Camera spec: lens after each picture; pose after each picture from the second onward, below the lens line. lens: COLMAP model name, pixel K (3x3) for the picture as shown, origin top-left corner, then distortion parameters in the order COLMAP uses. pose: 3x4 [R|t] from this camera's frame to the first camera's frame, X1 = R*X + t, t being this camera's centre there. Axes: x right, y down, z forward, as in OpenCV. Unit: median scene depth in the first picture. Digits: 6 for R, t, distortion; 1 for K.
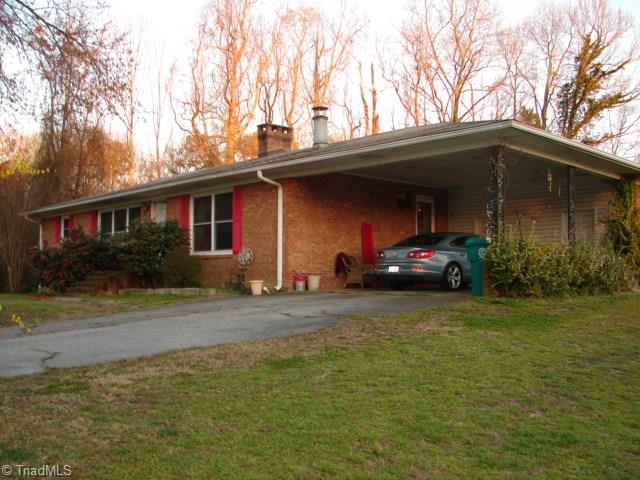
lens RADIAL K [[700.8, 0, 320.0], [0, 700.8, 240.0], [0, 0, 1]] dist [-0.226014, 0.267395]
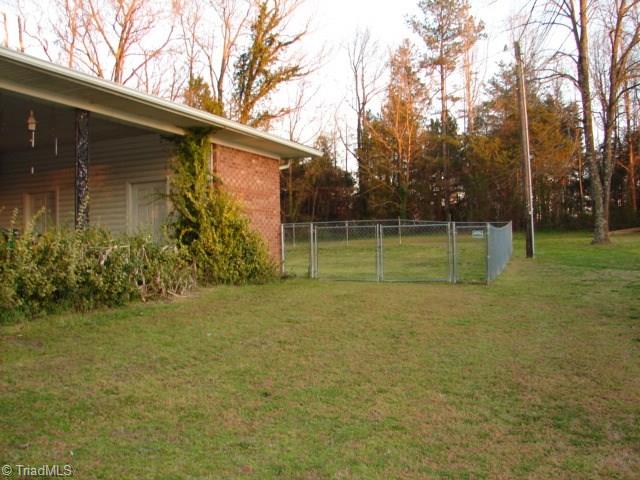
lens RADIAL K [[700.8, 0, 320.0], [0, 700.8, 240.0], [0, 0, 1]] dist [-0.226014, 0.267395]
pose [[0.918549, -0.023375, 0.394615, 0.081301], [0.012507, 0.999469, 0.030092, 0.000010], [-0.395109, -0.022706, 0.918354, 0.078537]]
